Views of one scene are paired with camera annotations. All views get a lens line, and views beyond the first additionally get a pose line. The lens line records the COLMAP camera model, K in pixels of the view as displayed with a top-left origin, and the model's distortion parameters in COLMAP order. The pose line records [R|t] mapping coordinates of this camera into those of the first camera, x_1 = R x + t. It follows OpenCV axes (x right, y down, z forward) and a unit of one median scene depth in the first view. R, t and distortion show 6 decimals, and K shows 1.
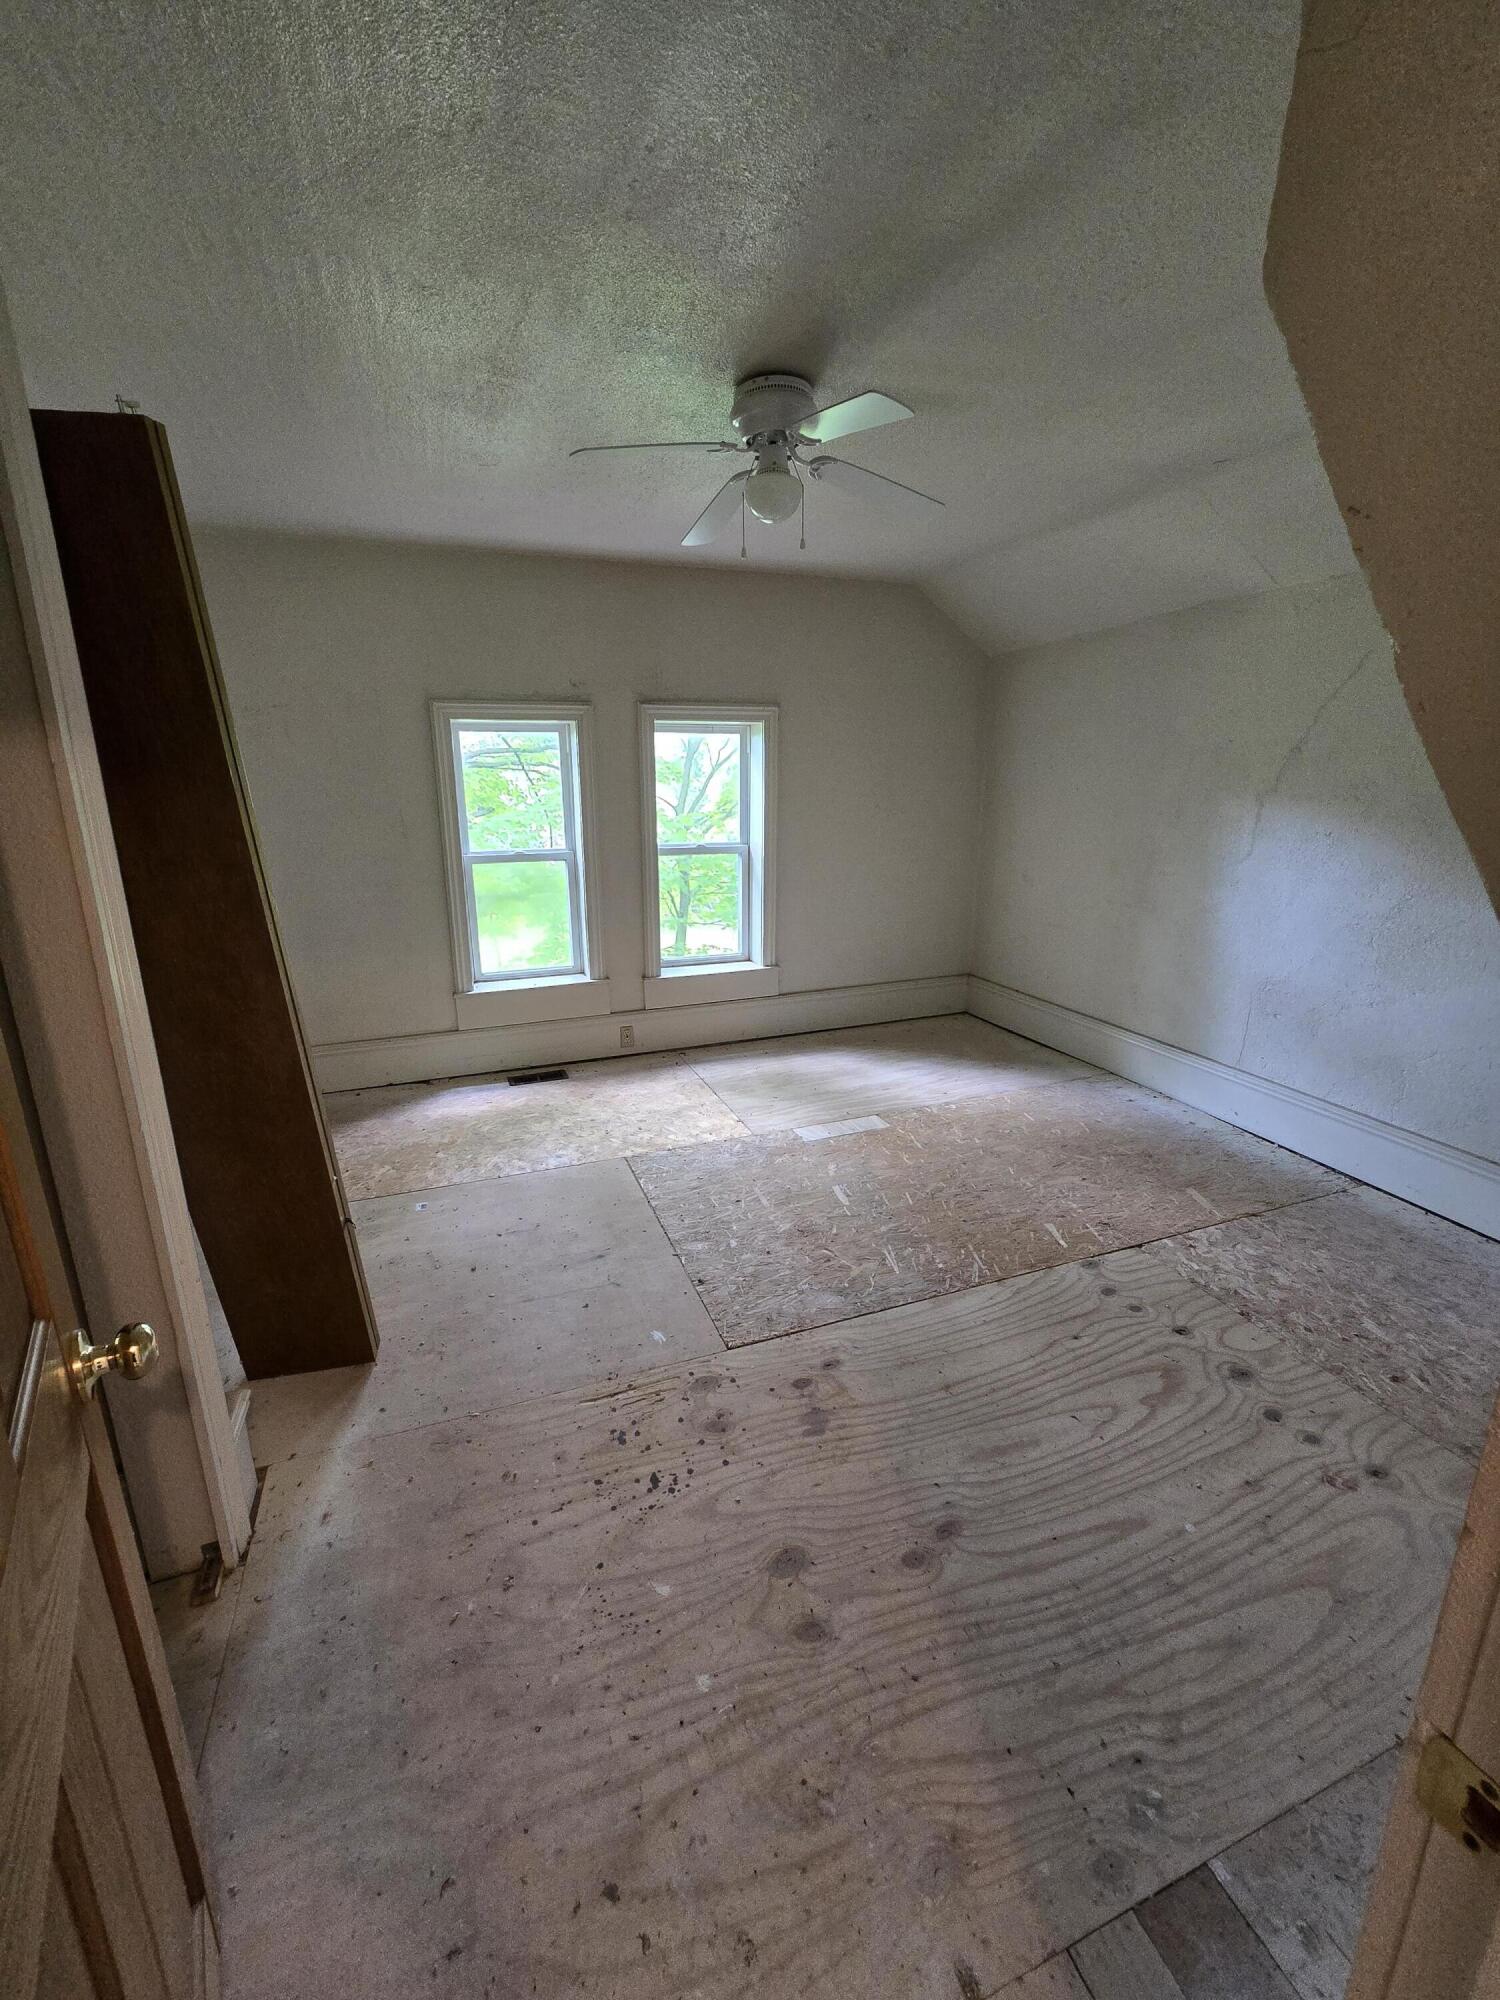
lens RADIAL K [[809.9, 0, 738.6], [0, 809.9, 996.6], [0, 0, 1]] dist [-0.003306, 0.003174]
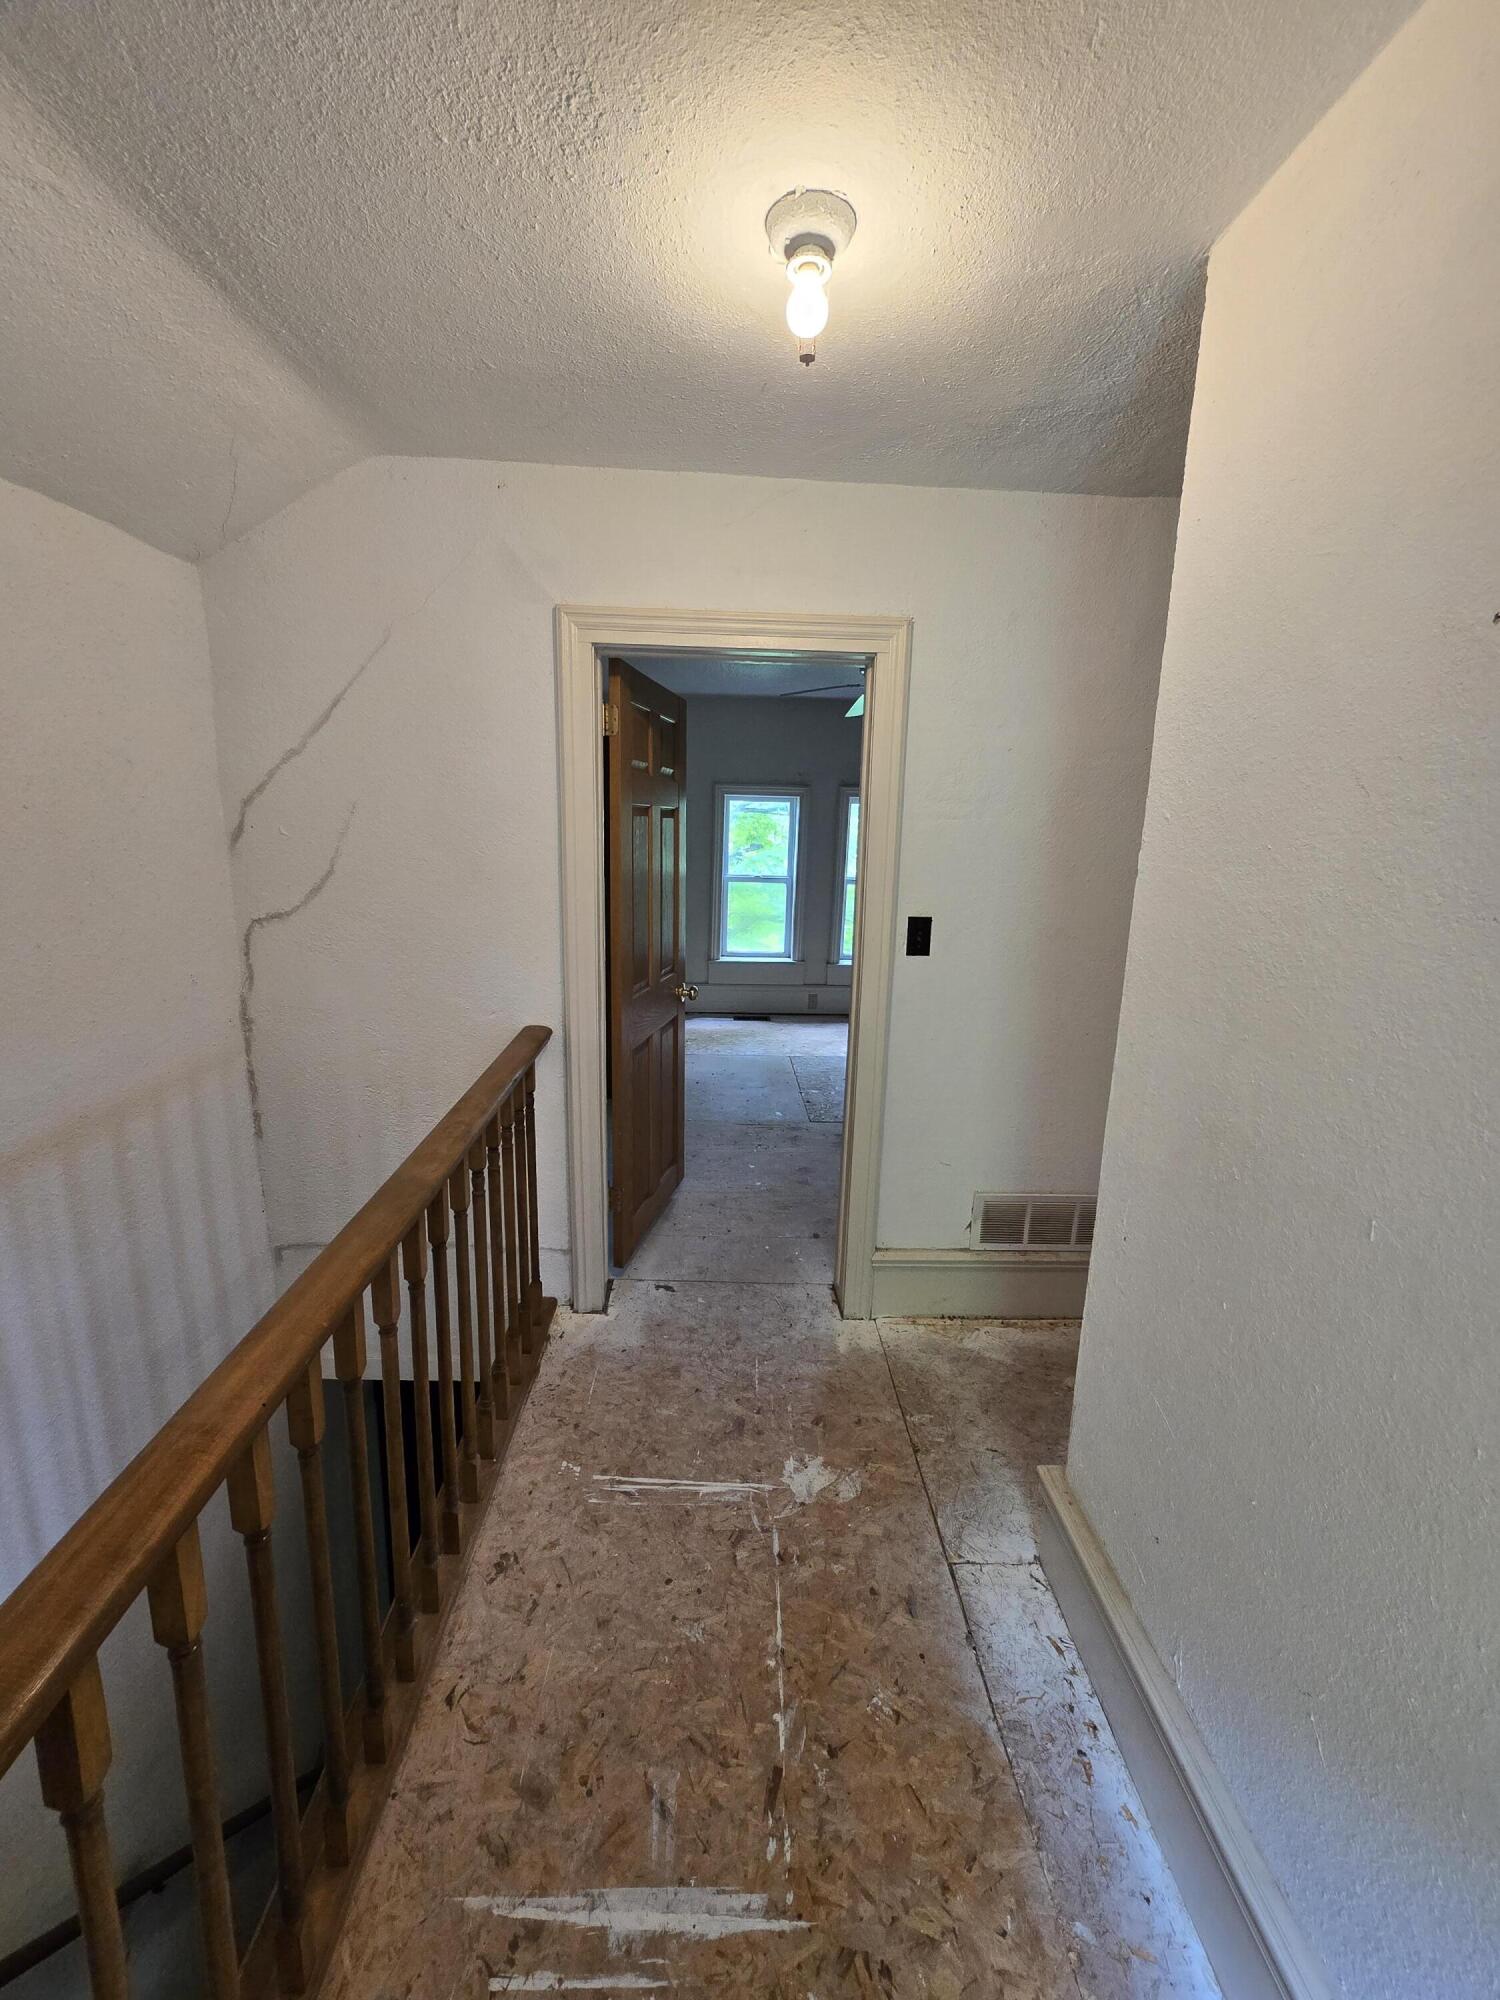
lens RADIAL K [[809.9, 0, 738.6], [0, 809.9, 996.6], [0, 0, 1]] dist [-0.003306, 0.003174]
pose [[0.945503, 0.102612, -0.309022, 0.237741], [-0.116905, 0.992747, -0.028045, 0.120141], [0.303903, 0.062643, 0.950641, -0.572458]]
